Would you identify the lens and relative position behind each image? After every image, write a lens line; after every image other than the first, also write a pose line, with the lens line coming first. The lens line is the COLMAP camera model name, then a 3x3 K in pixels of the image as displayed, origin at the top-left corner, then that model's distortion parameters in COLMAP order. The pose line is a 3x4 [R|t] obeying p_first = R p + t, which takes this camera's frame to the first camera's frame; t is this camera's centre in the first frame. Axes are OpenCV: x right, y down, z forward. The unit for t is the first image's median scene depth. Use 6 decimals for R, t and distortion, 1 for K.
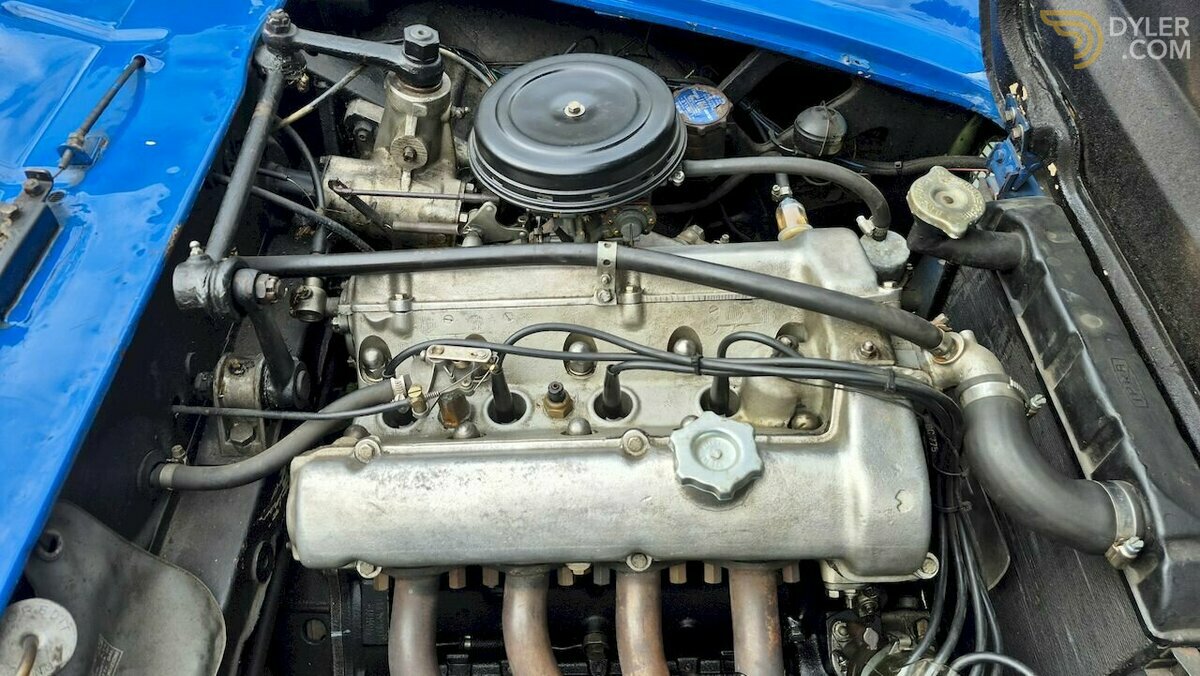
lens RADIAL K [[820.6, 0, 603.5], [0, 820.6, 321.4], [0, 0, 1]] dist [0.065199, -0.065818]
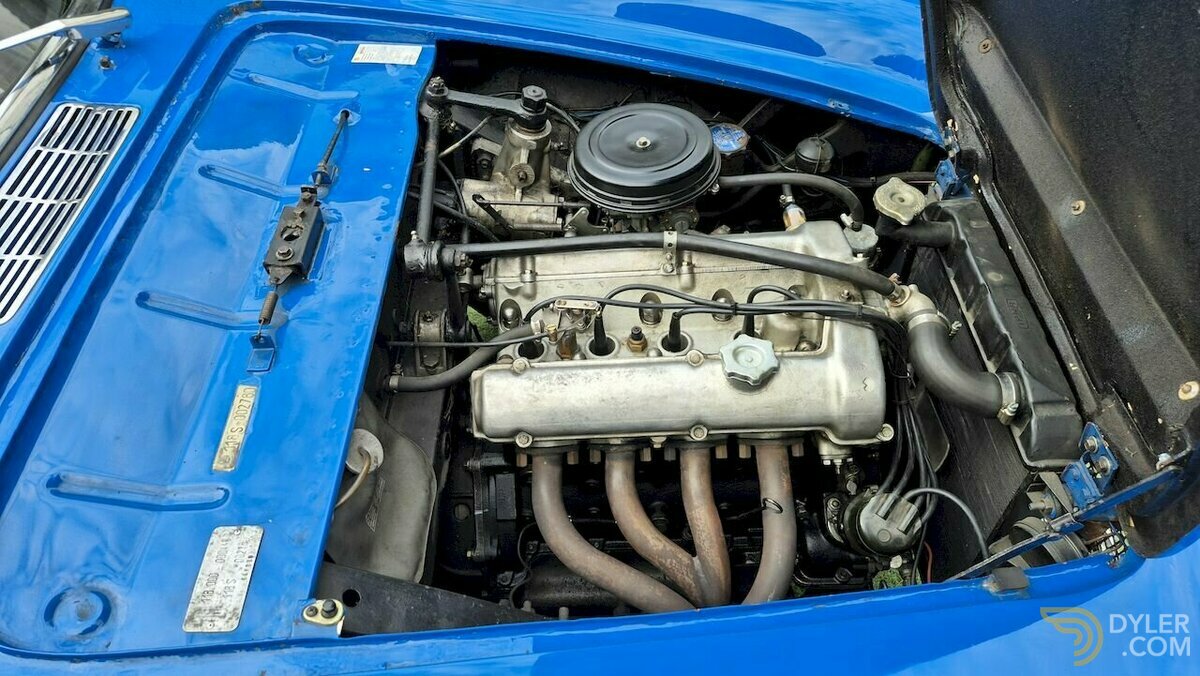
lens RADIAL K [[818.2, 0, 600.0], [0, 818.2, 338.0], [0, 0, 1]] dist [0.081706, -0.065120]
pose [[0.999897, -0.012522, -0.006978, -0.112171], [0.012398, 0.999768, -0.017589, 0.118098], [0.007197, 0.017501, 0.999821, -0.469387]]
